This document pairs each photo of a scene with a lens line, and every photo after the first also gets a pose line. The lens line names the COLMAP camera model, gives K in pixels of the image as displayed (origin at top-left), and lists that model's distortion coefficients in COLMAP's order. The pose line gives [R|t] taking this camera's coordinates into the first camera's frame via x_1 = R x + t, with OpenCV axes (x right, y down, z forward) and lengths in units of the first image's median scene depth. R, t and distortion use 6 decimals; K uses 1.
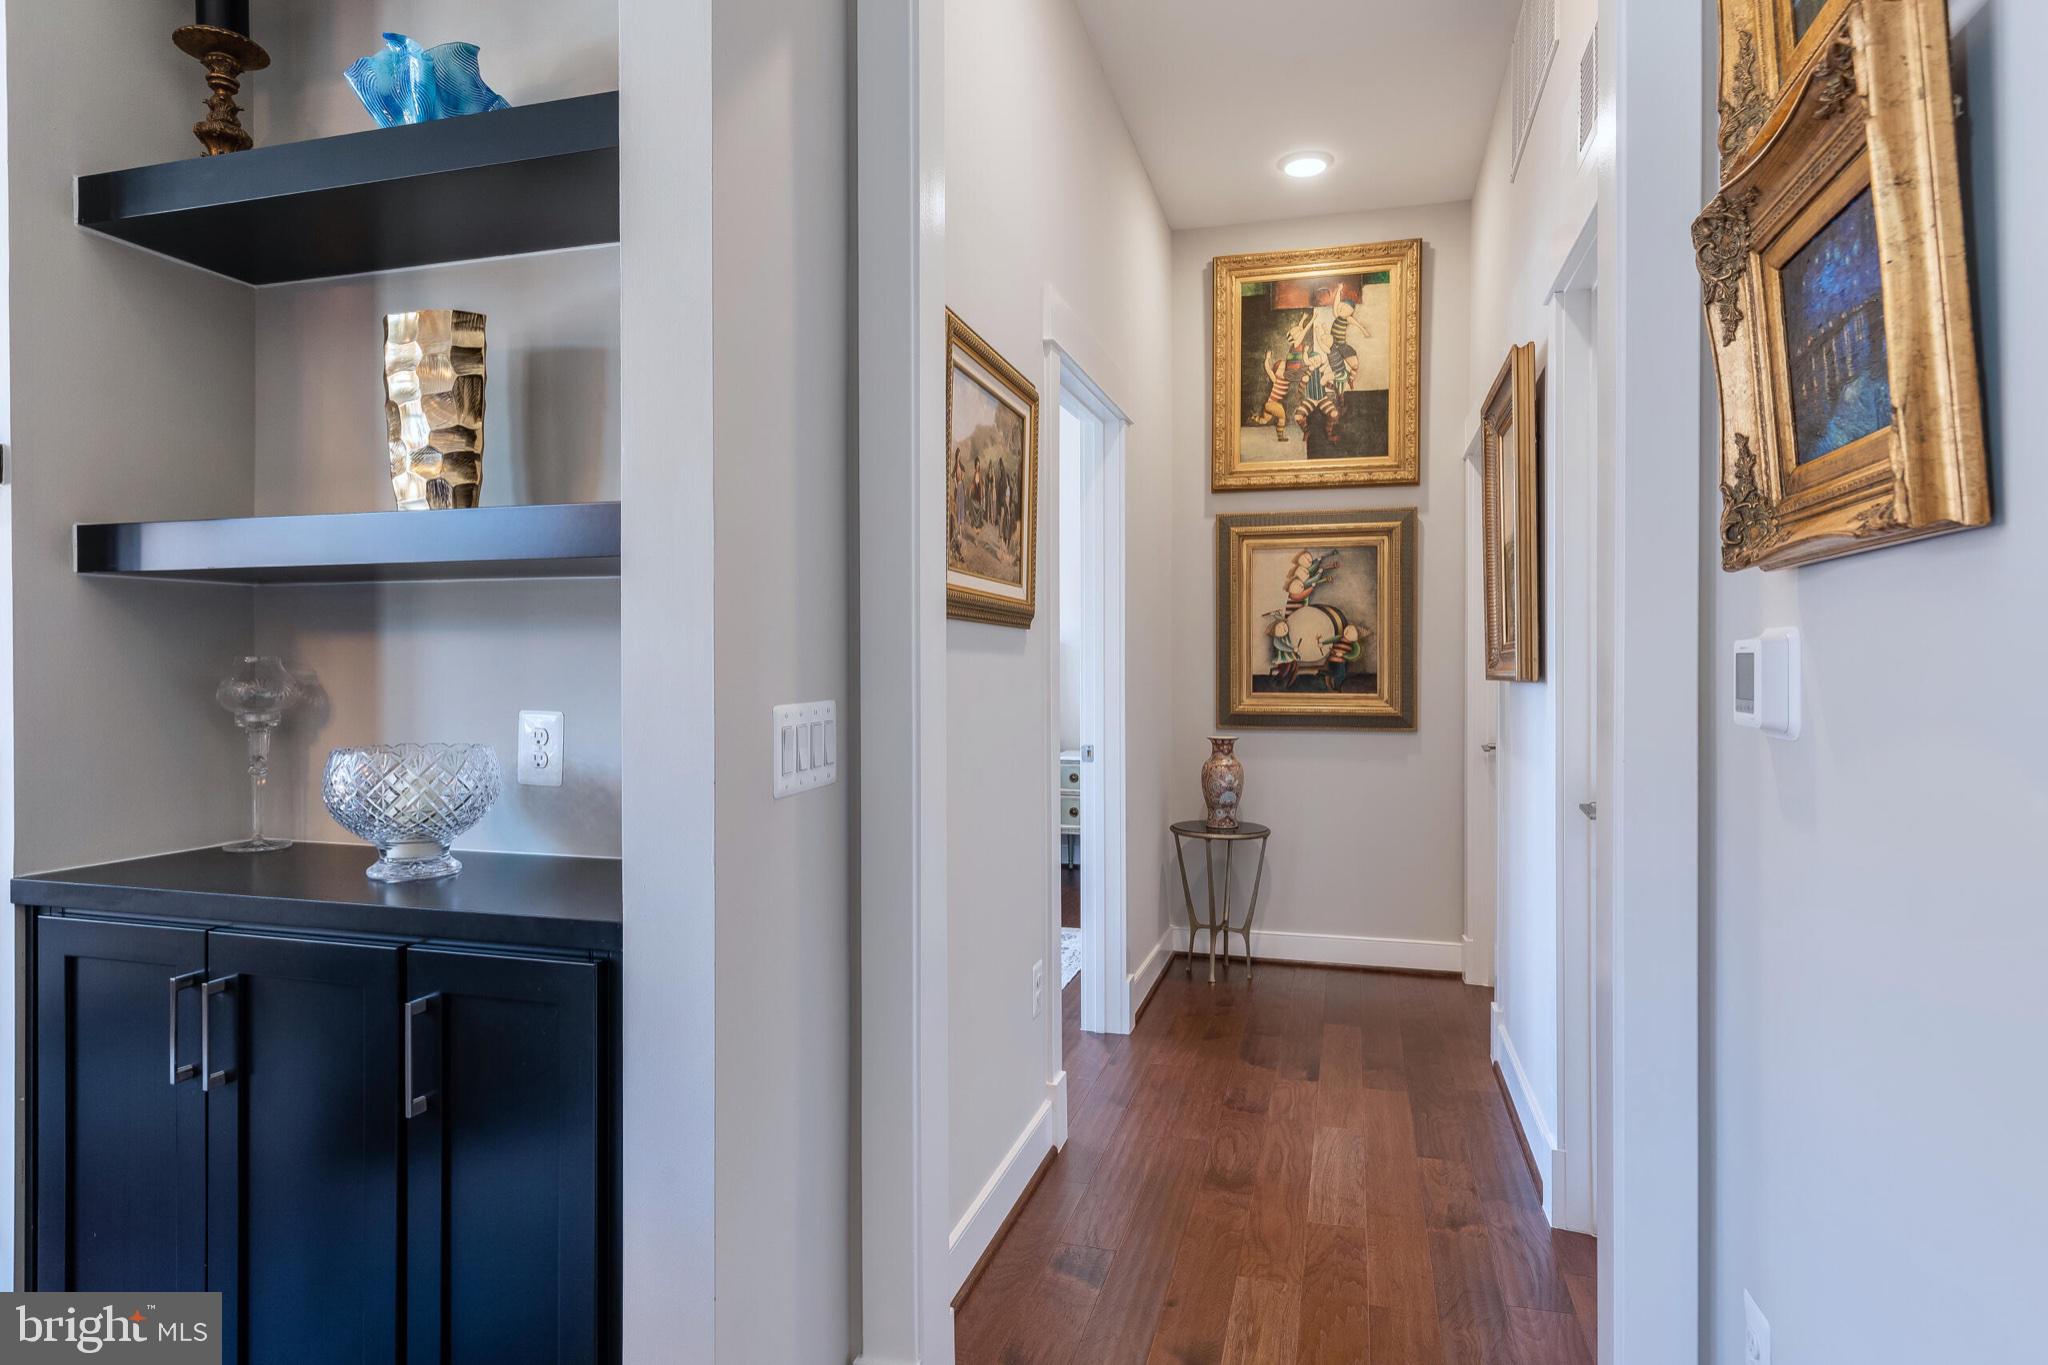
lens RADIAL K [[1131.9, 0, 1034.3], [0, 1131.9, 674.0], [0, 0, 1]] dist [0.000333, -0.000834]
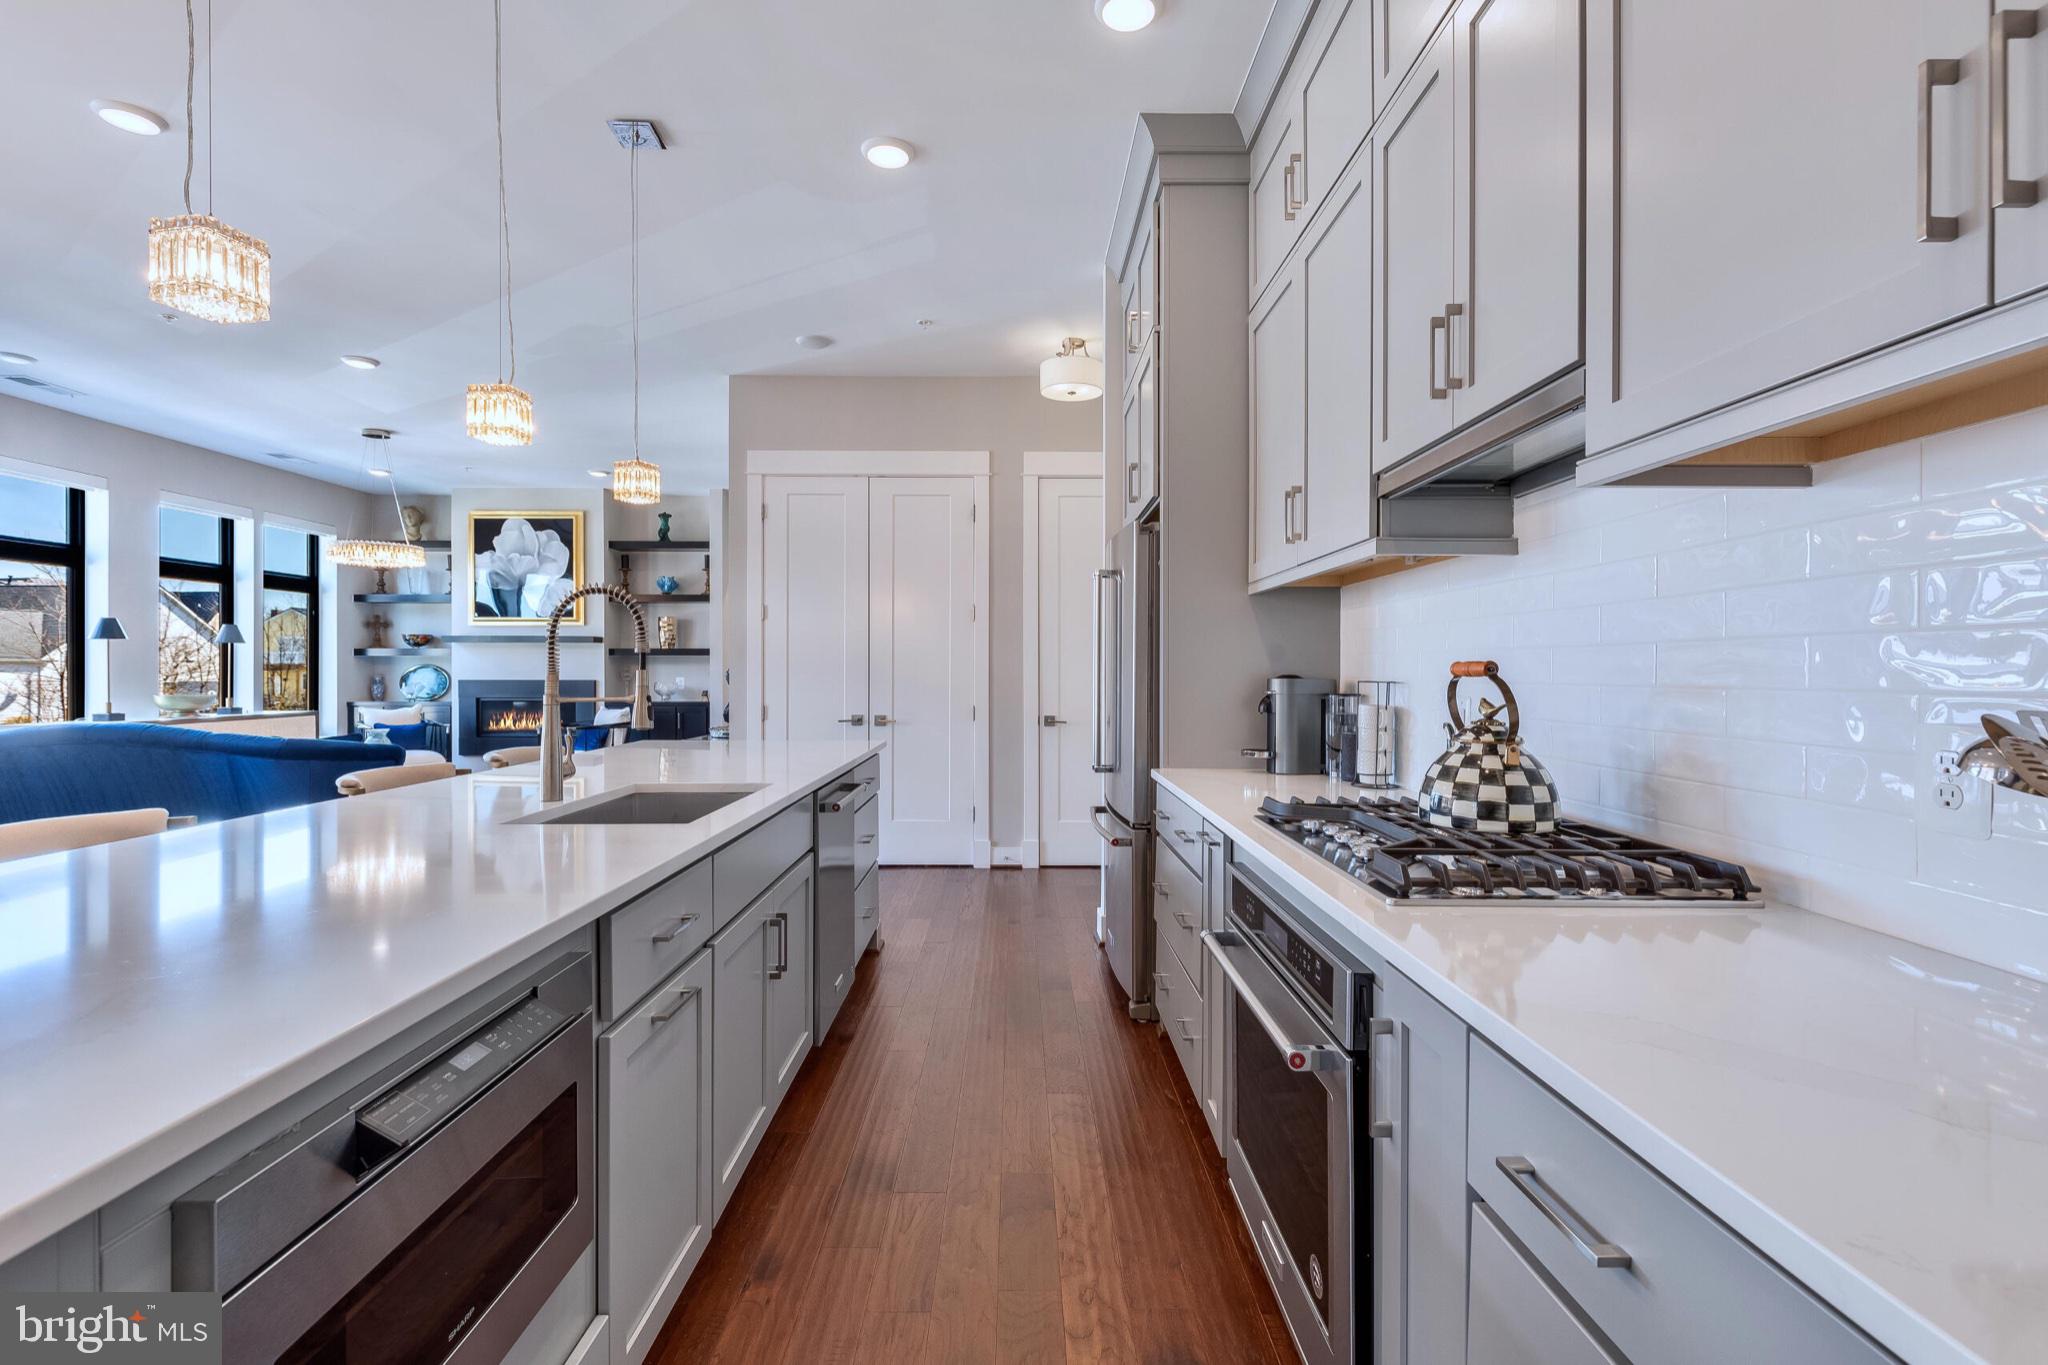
lens RADIAL K [[916.9, 0, 1025.2], [0, 916.9, 679.9], [0, 0, 1]] dist [0.007762, -0.003942]
pose [[0.959880, -0.001313, 0.280406, -0.012376], [0.000354, 0.999994, 0.003471, 0.011159], [-0.280409, -0.003233, 0.959875, -1.843271]]
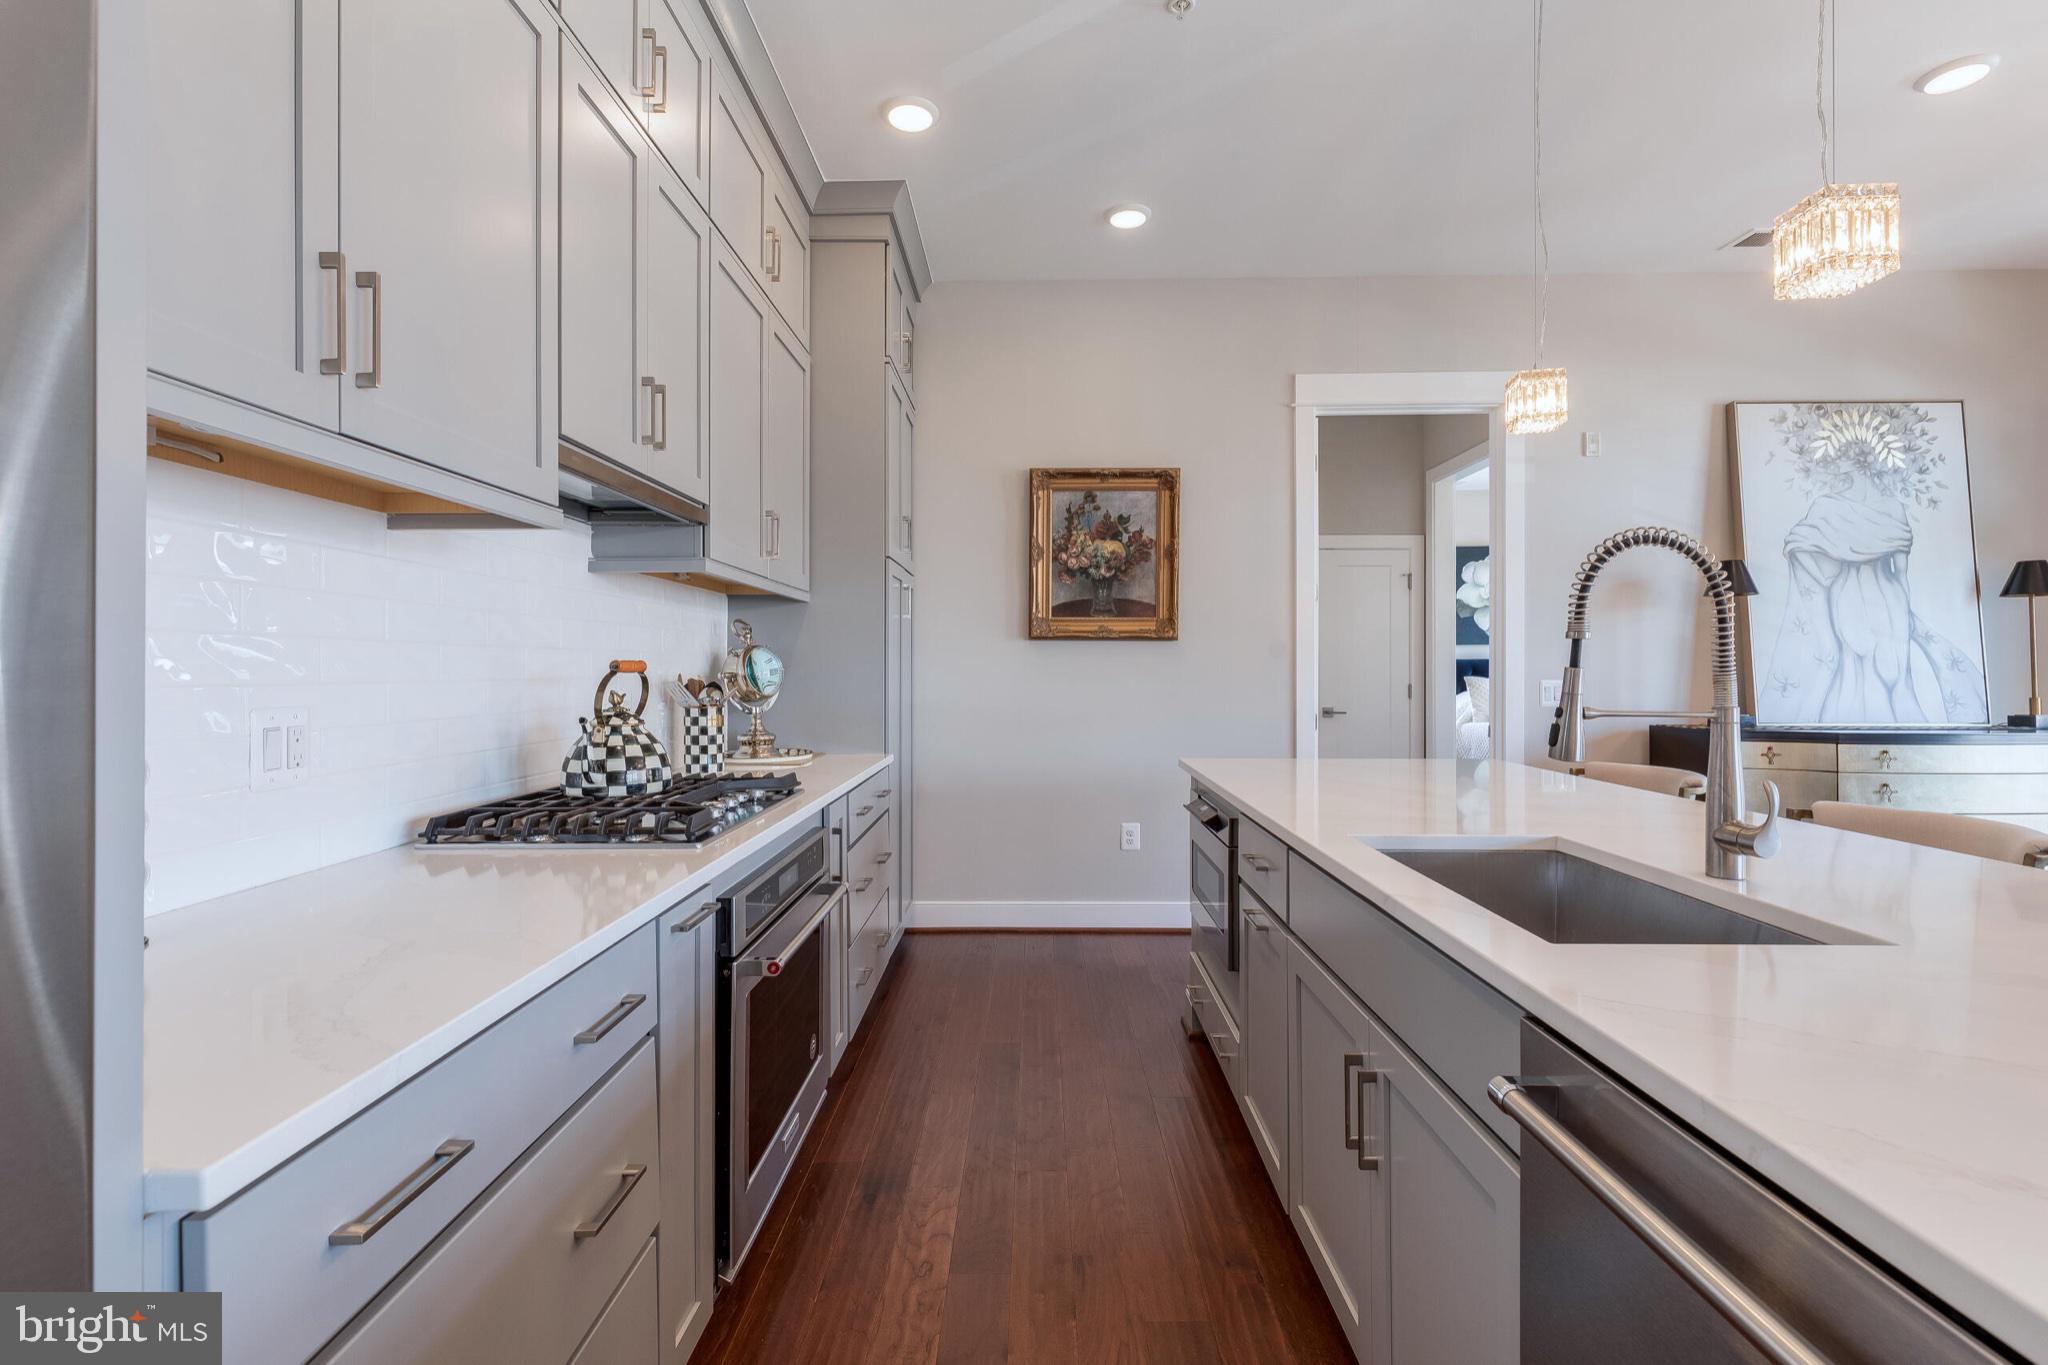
lens RADIAL K [[928.9, 0, 1017.3], [0, 928.9, 669.2], [0, 0, 1]] dist [0.001938, -0.000054]
pose [[-0.965086, 0.001500, -0.261929, 0.193571], [-0.000214, 0.999979, 0.006518, 0.006512], [0.261933, 0.006347, -0.965065, -1.056850]]
